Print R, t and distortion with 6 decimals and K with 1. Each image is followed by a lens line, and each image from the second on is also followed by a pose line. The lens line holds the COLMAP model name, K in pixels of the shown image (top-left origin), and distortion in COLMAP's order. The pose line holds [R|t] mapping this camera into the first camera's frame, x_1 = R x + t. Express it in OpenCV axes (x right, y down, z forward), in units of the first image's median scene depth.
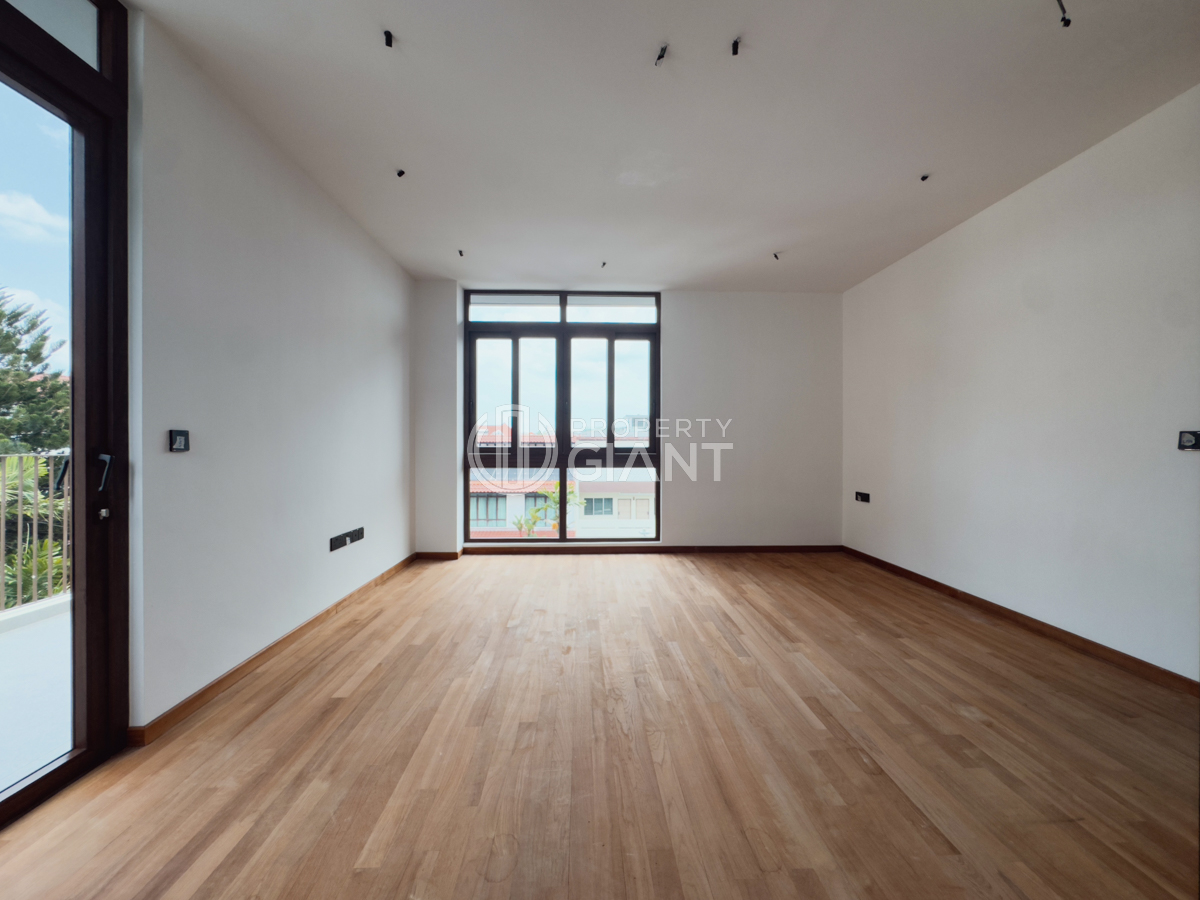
lens RADIAL K [[486.5, 0, 598.4], [0, 486.5, 447.8], [0, 0, 1]] dist [-0.000460, 0.000220]
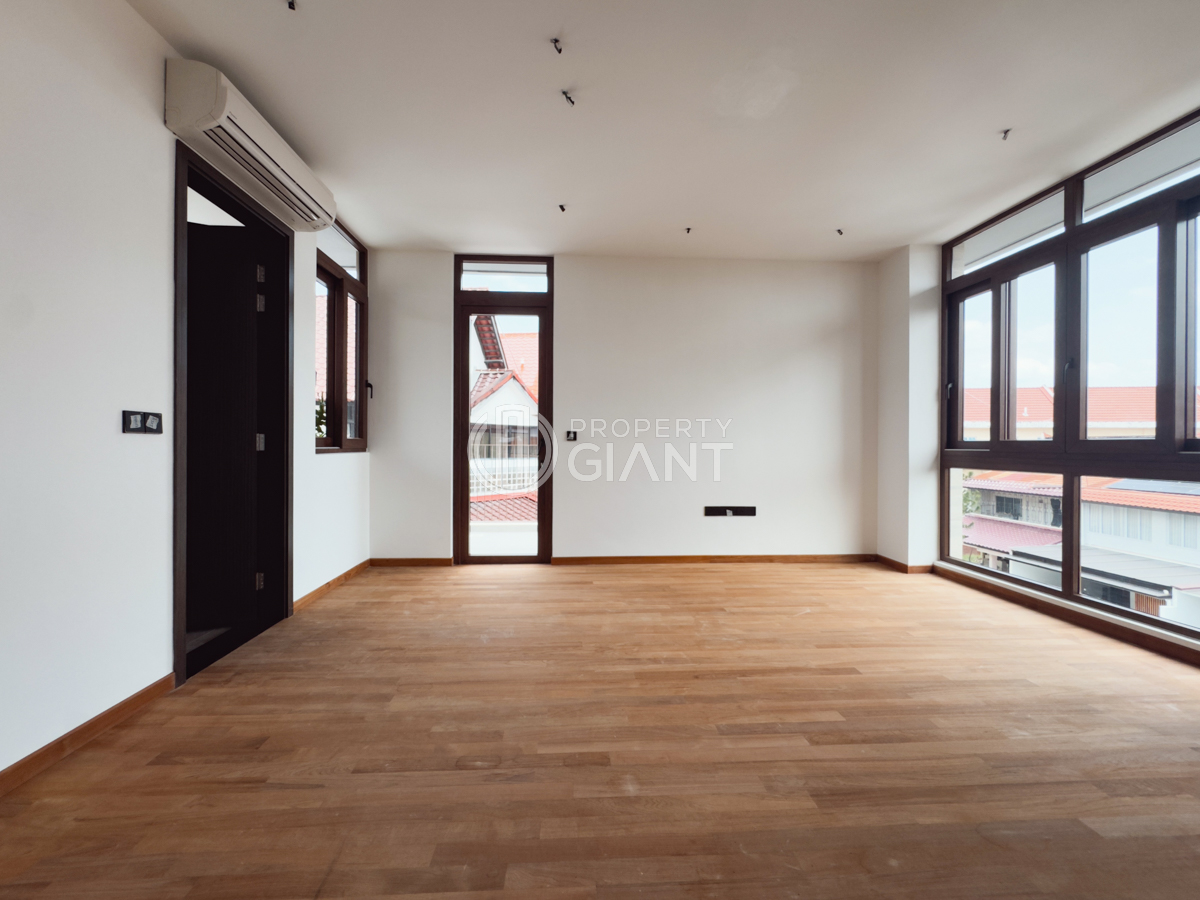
lens RADIAL K [[486.5, 0, 598.4], [0, 486.5, 447.8], [0, 0, 1]] dist [-0.000460, 0.000220]
pose [[0.023468, 0.004490, -0.999715, 0.949244], [-0.008479, 0.999955, 0.004292, 0.019833], [0.999689, 0.008376, 0.023505, 0.768336]]
